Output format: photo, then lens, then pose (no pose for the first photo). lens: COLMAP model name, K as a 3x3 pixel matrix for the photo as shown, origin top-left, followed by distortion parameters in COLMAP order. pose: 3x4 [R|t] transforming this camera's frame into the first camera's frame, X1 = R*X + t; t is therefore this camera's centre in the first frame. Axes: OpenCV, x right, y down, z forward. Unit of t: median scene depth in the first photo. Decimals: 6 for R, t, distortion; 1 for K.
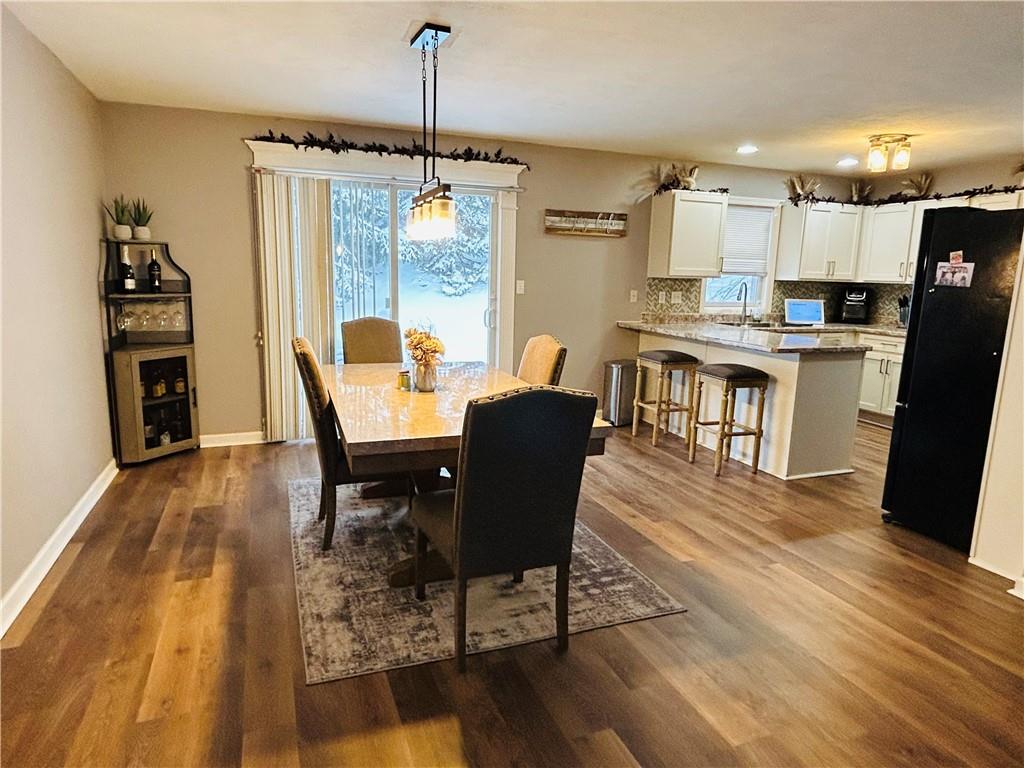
lens RADIAL K [[626.4, 0, 511.8], [0, 626.4, 385.0], [0, 0, 1]] dist [0.003660, 0.000271]
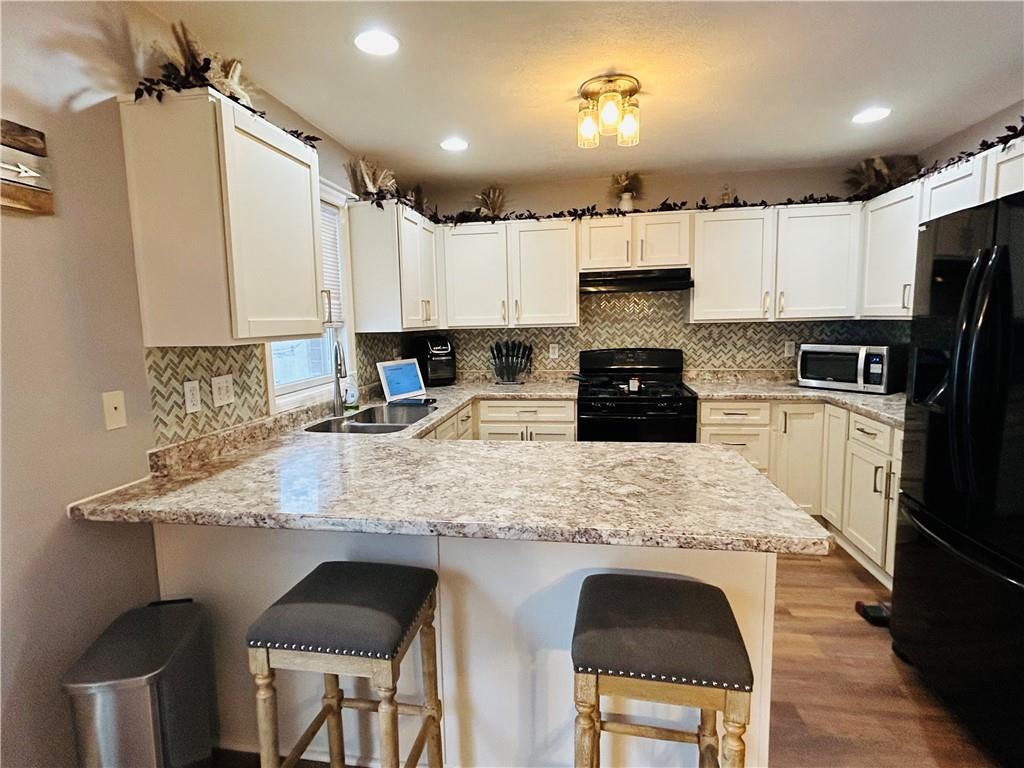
lens RADIAL K [[534.7, 0, 508.4], [0, 534.7, 383.4], [0, 0, 1]] dist [0.001545, 0.000510]
pose [[0.514115, -0.138683, 0.846435, 0.067567], [0.186069, 0.981374, 0.047776, -0.127747], [-0.837296, 0.132933, 0.530344, 0.671111]]
